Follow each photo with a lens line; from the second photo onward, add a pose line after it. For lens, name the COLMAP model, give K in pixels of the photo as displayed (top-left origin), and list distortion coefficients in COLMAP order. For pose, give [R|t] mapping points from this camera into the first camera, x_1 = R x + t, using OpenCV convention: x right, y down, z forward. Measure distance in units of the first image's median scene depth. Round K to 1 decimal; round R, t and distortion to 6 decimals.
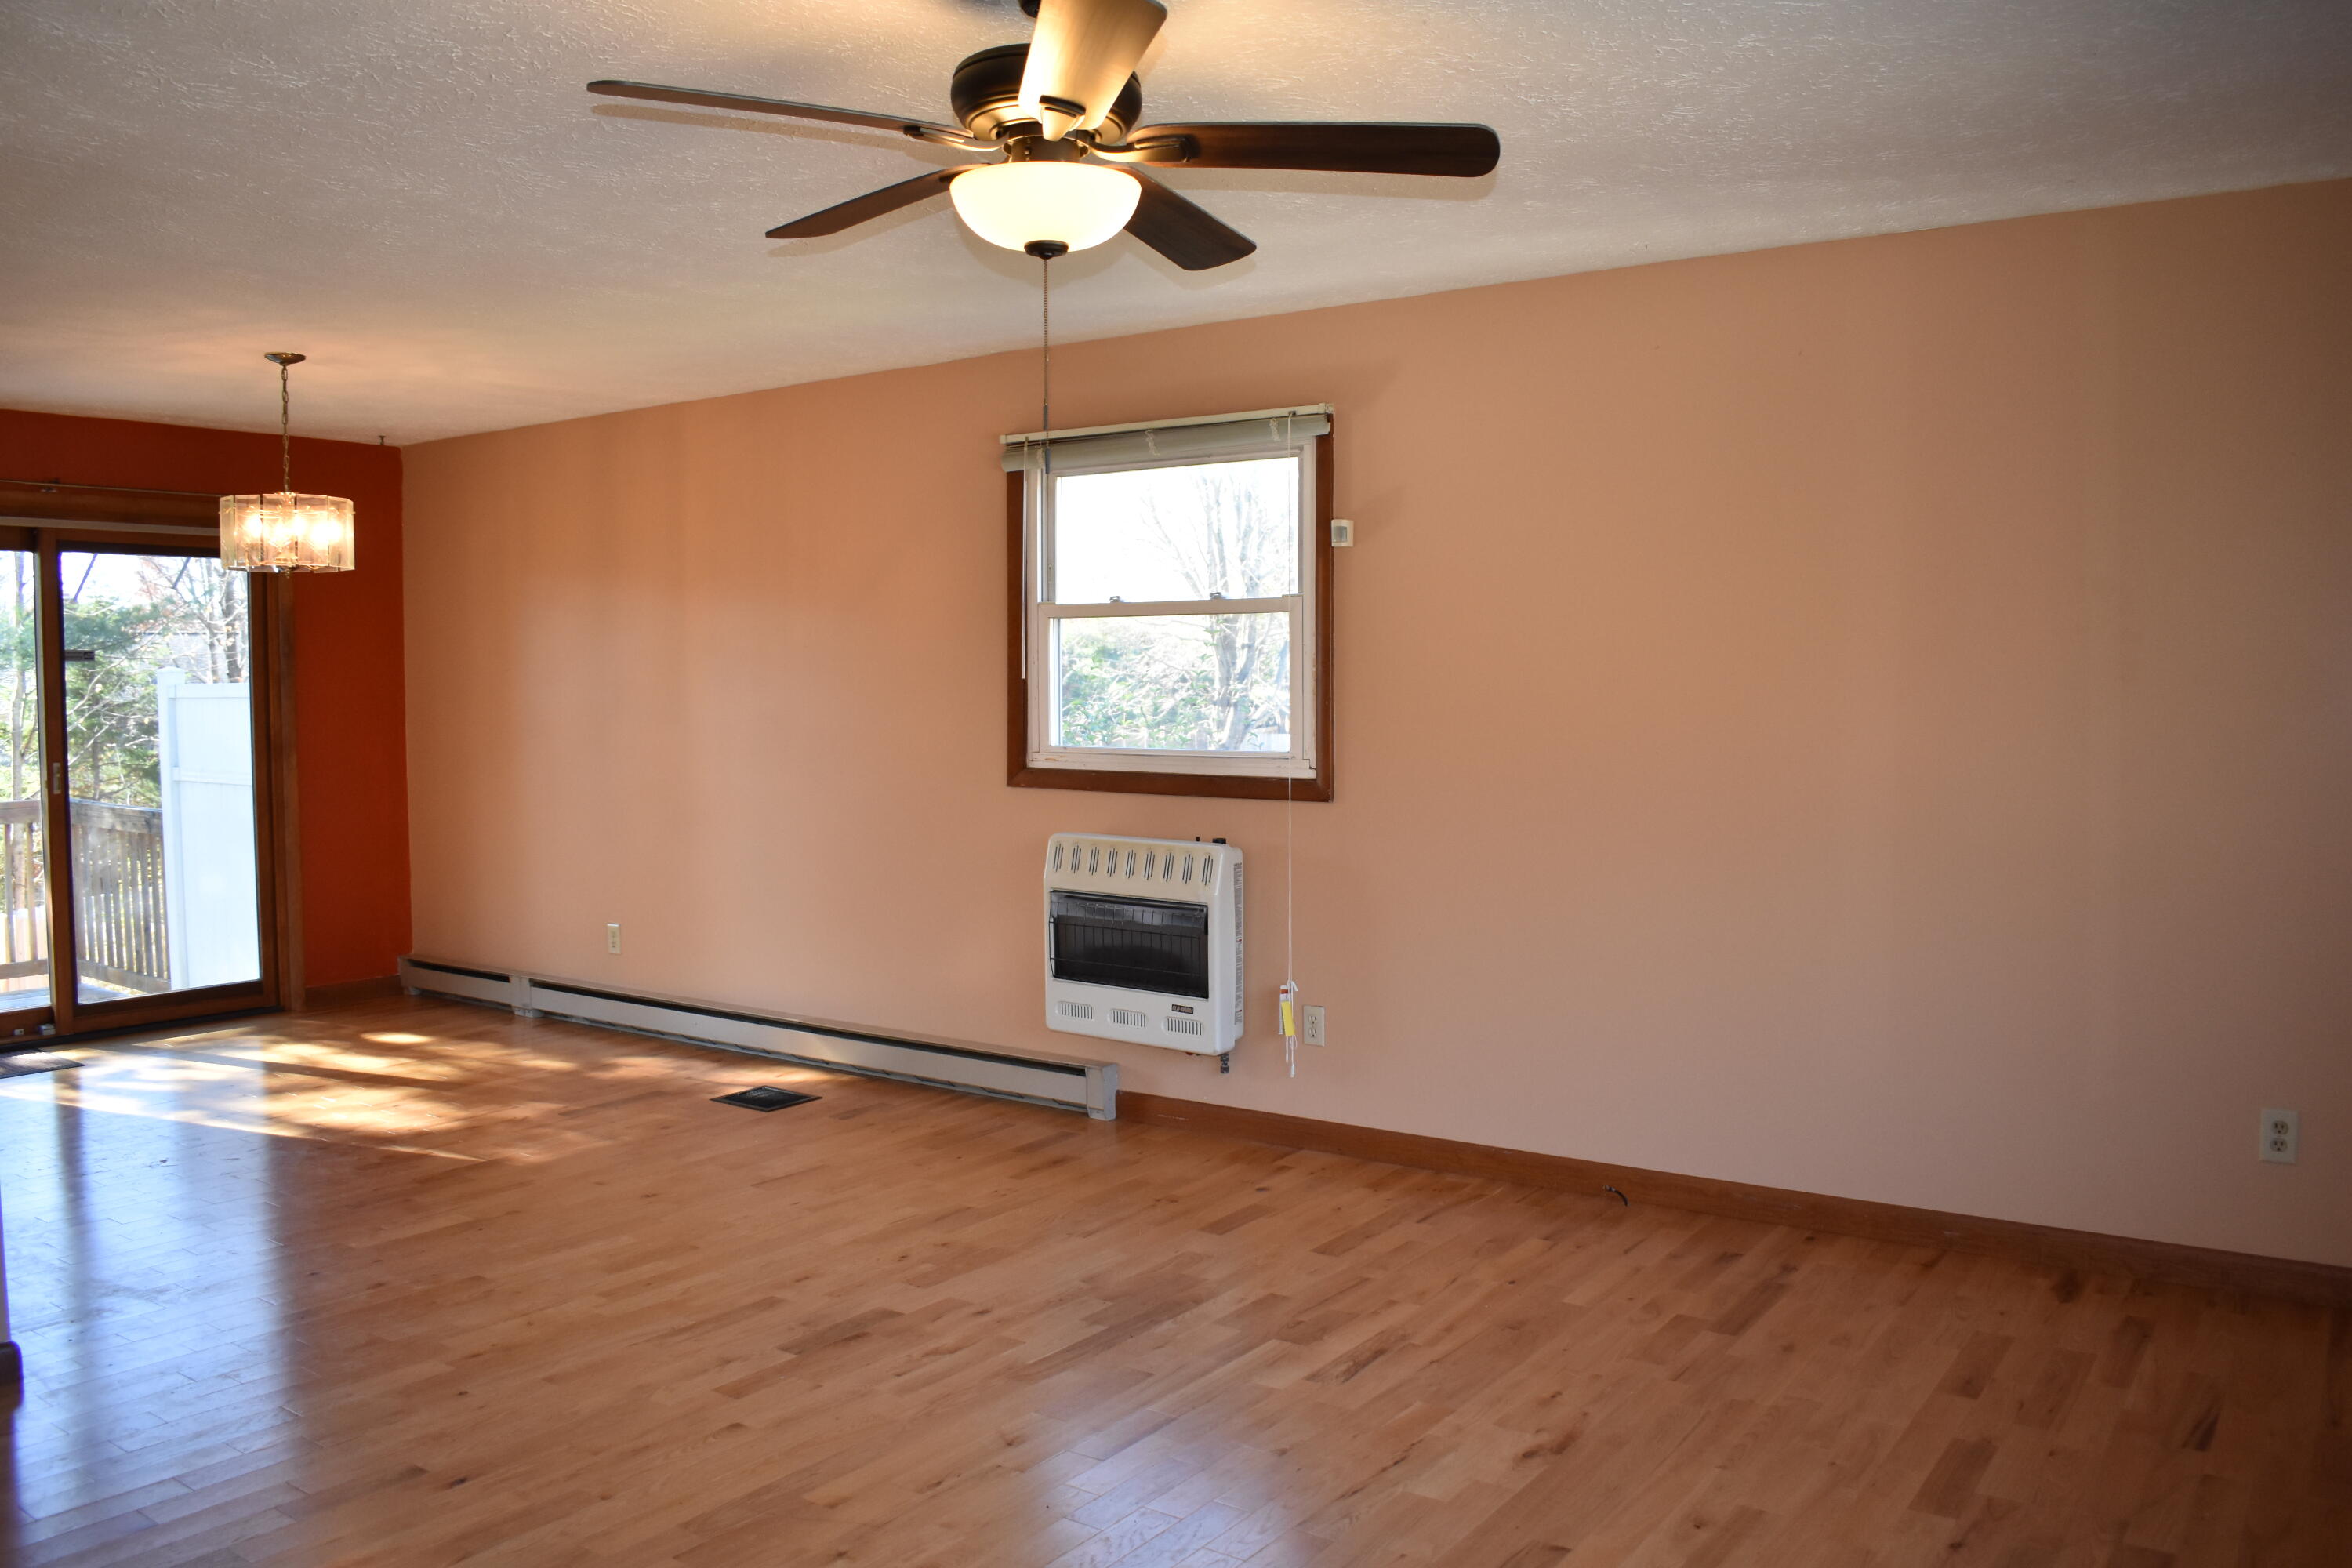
lens RADIAL K [[1824.3, 0, 1176.0], [0, 1824.3, 784.0], [0, 0, 1]] dist [-0.089912, 0.000565]
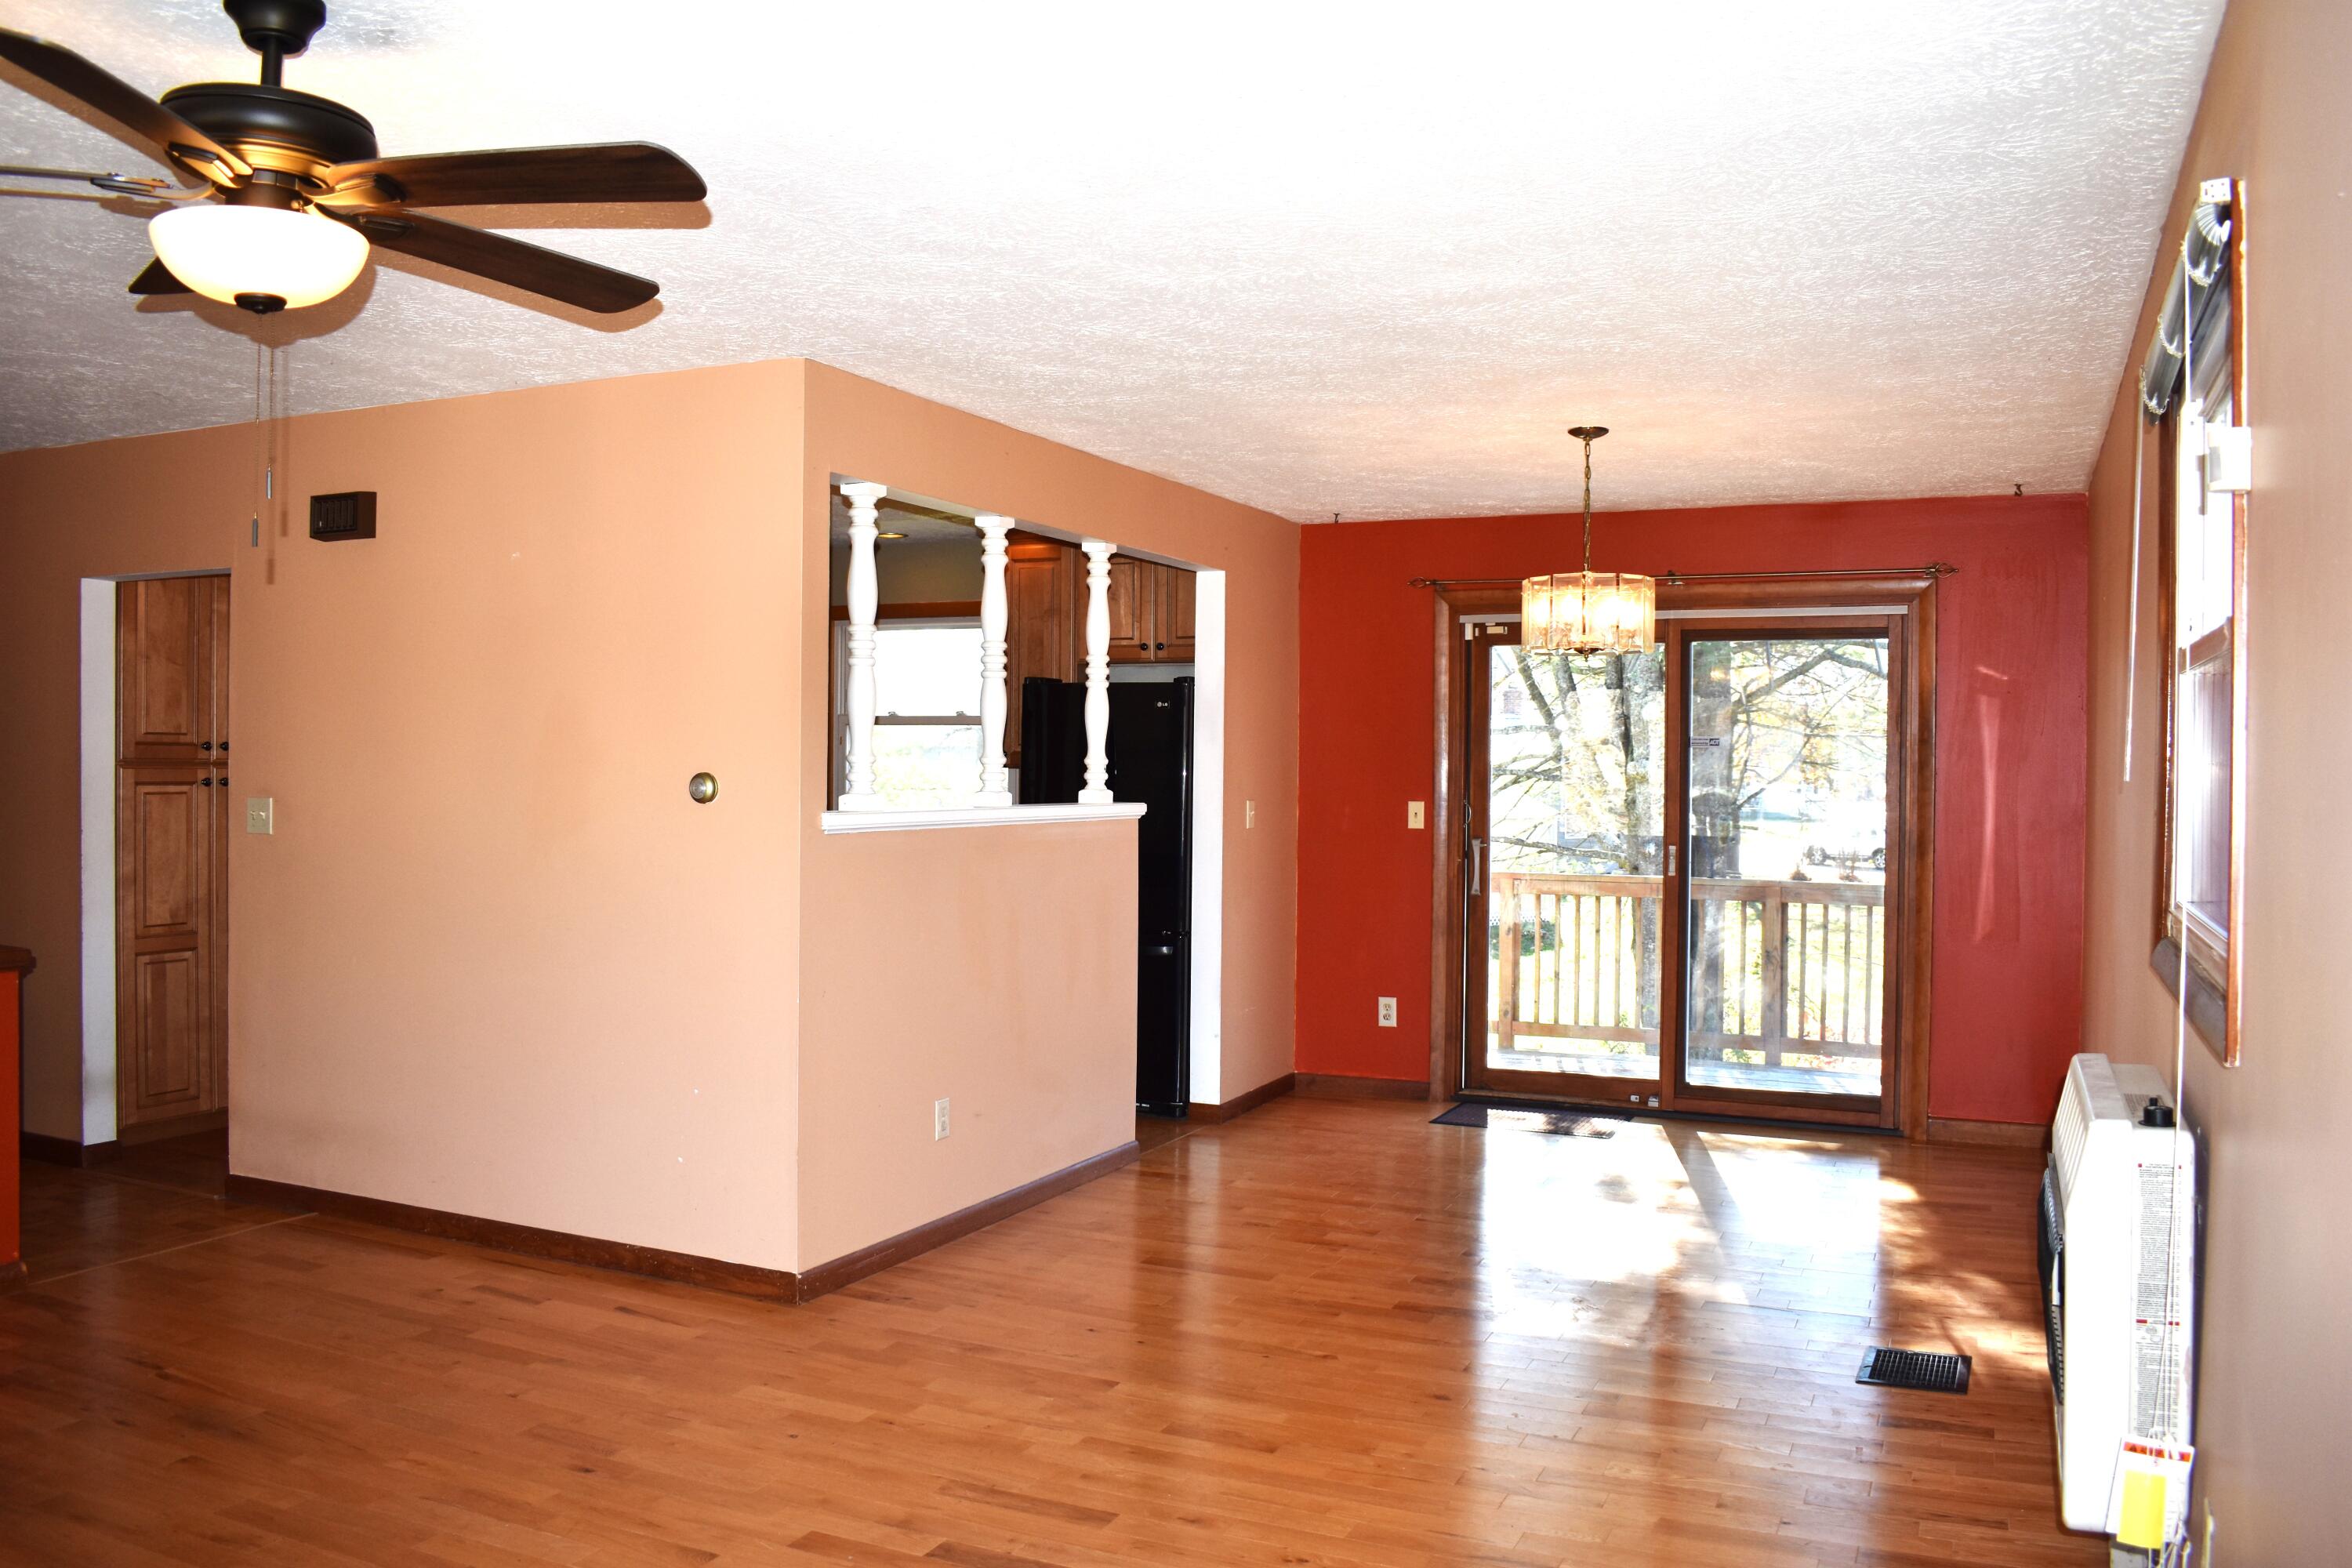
lens RADIAL K [[1863.8, 0, 1173.1], [0, 1863.8, 721.5], [0, 0, 1]] dist [-0.069926, -0.000095]
pose [[0.201350, -0.005053, -0.979506, 0.464210], [-0.076435, 0.996856, -0.020855, -0.048155], [0.976532, 0.079067, 0.200331, 0.628411]]
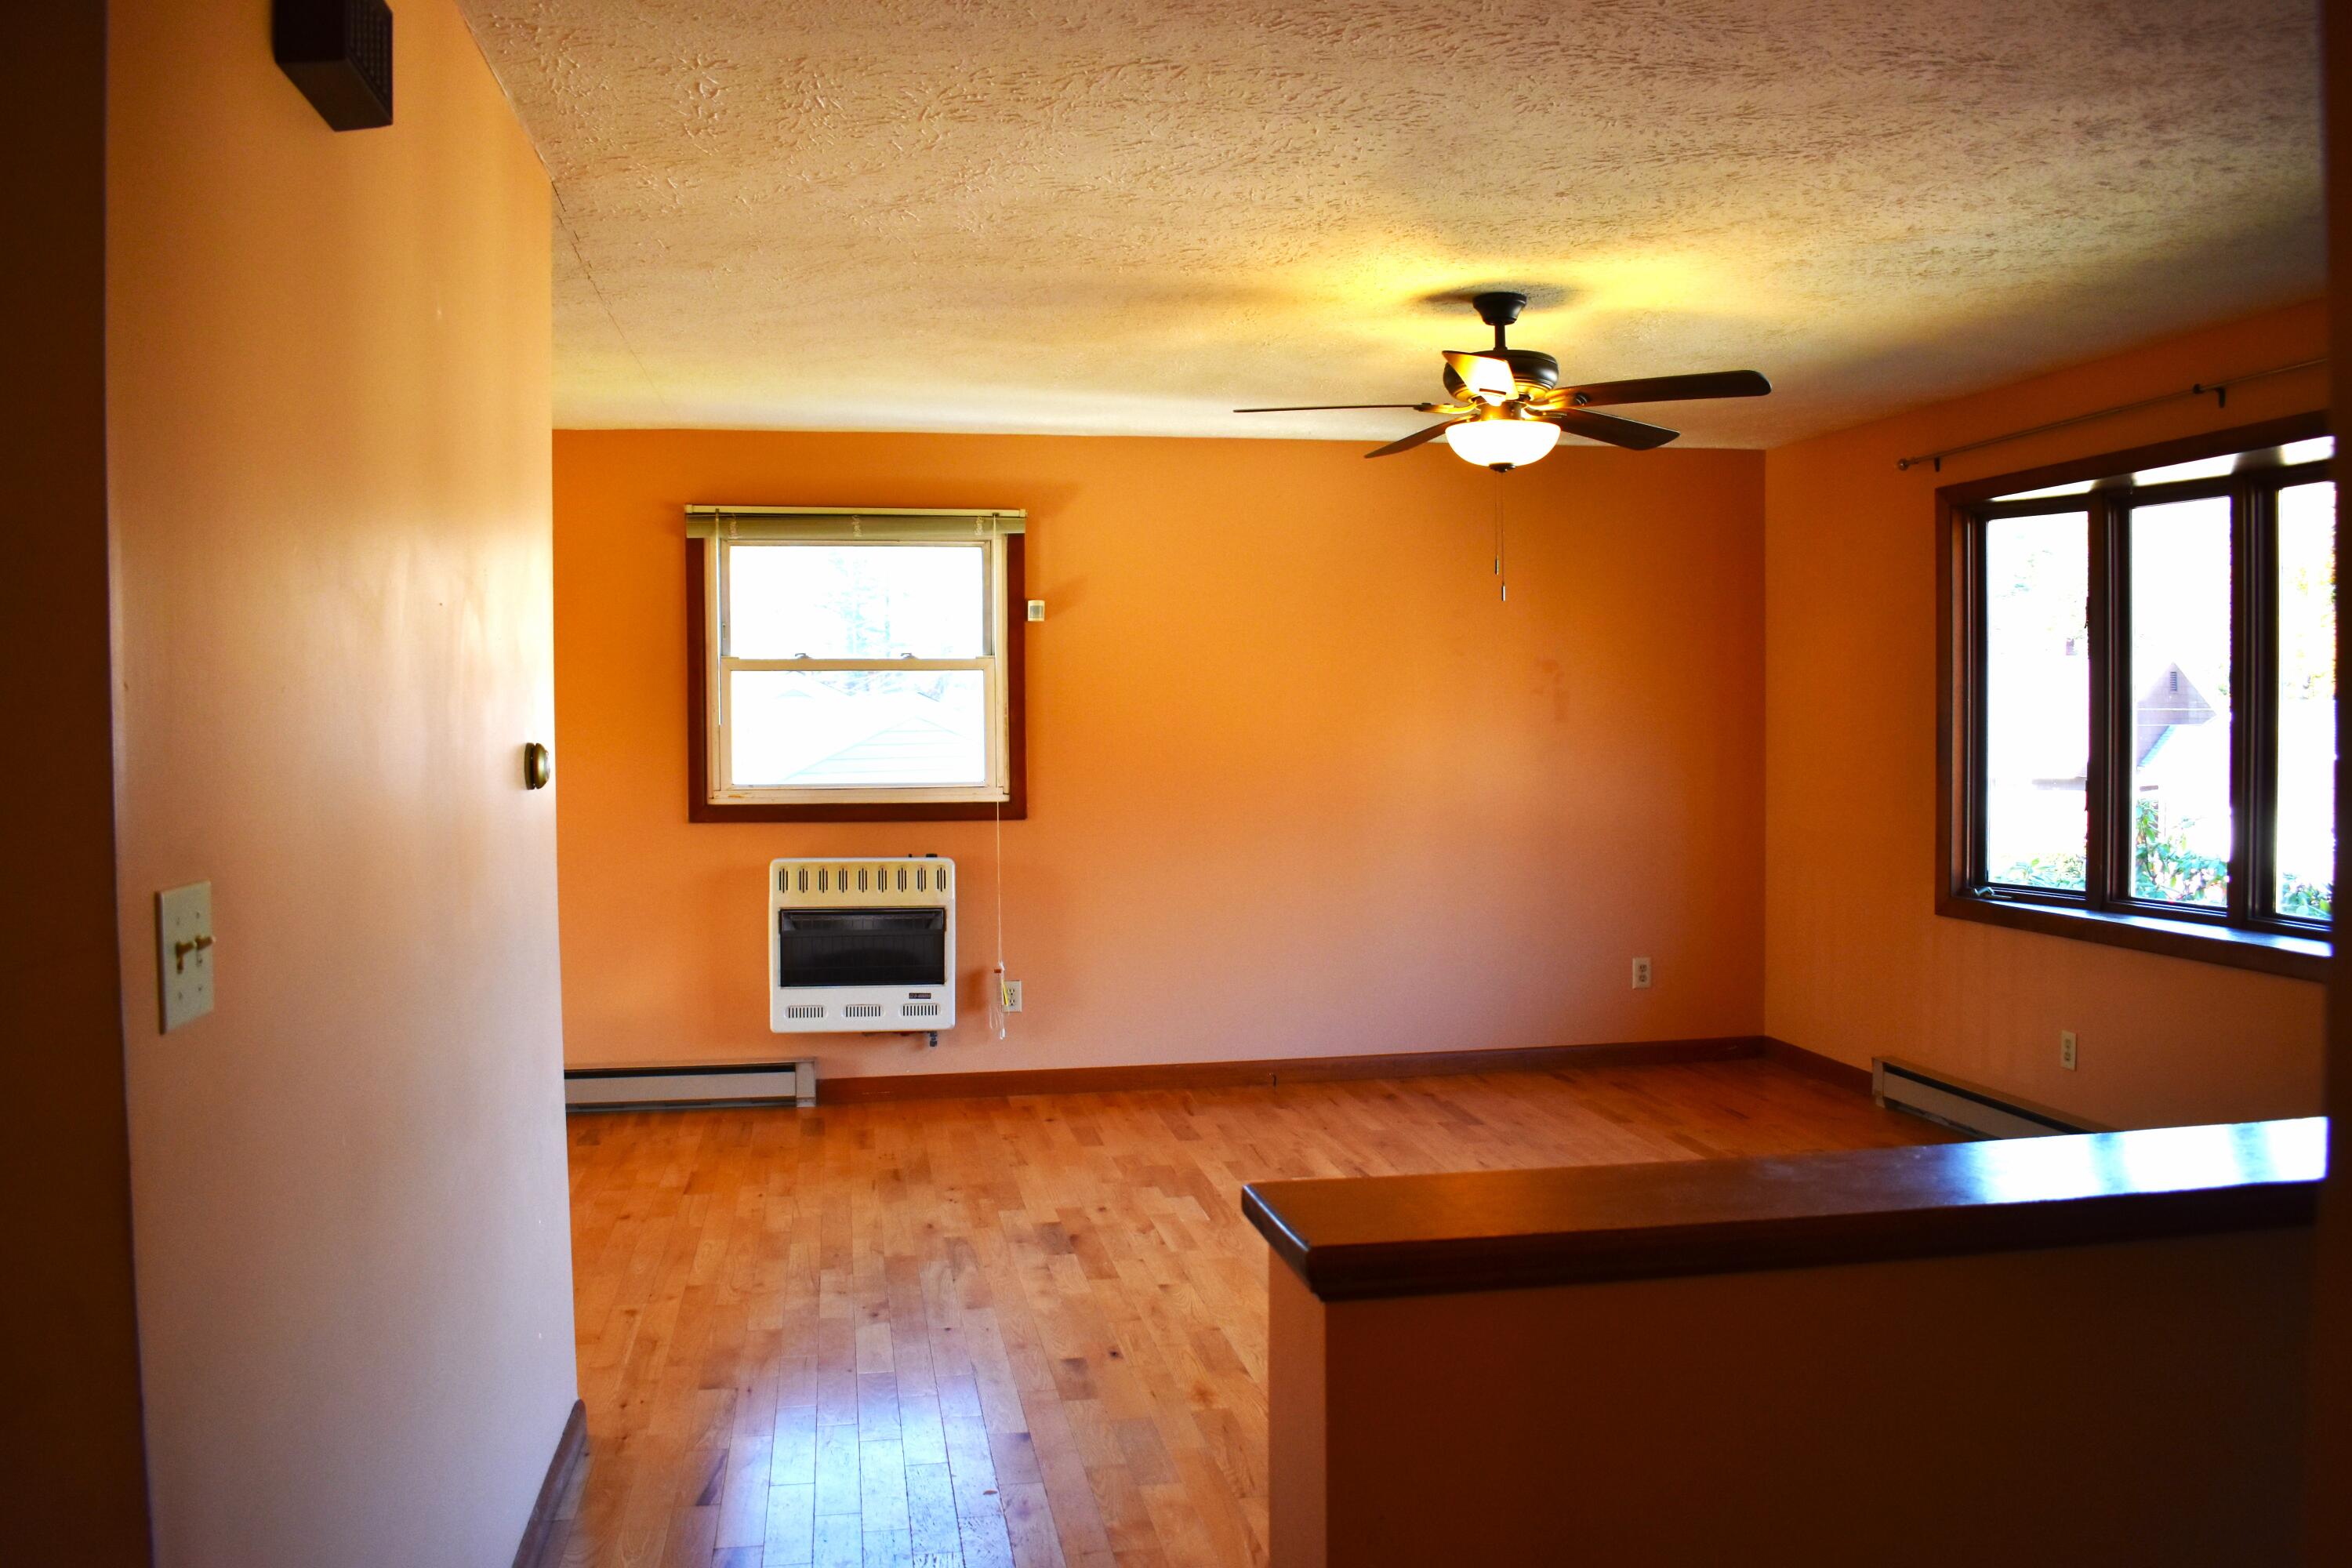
lens RADIAL K [[1824.3, 0, 1176.0], [0, 1824.3, 784.0], [0, 0, 1]] dist [-0.089912, 0.000565]
pose [[0.699018, -0.028554, 0.714534, -0.739528], [0.044784, 0.998989, -0.003890, -0.005046], [-0.713700, 0.034719, 0.699590, 0.025260]]
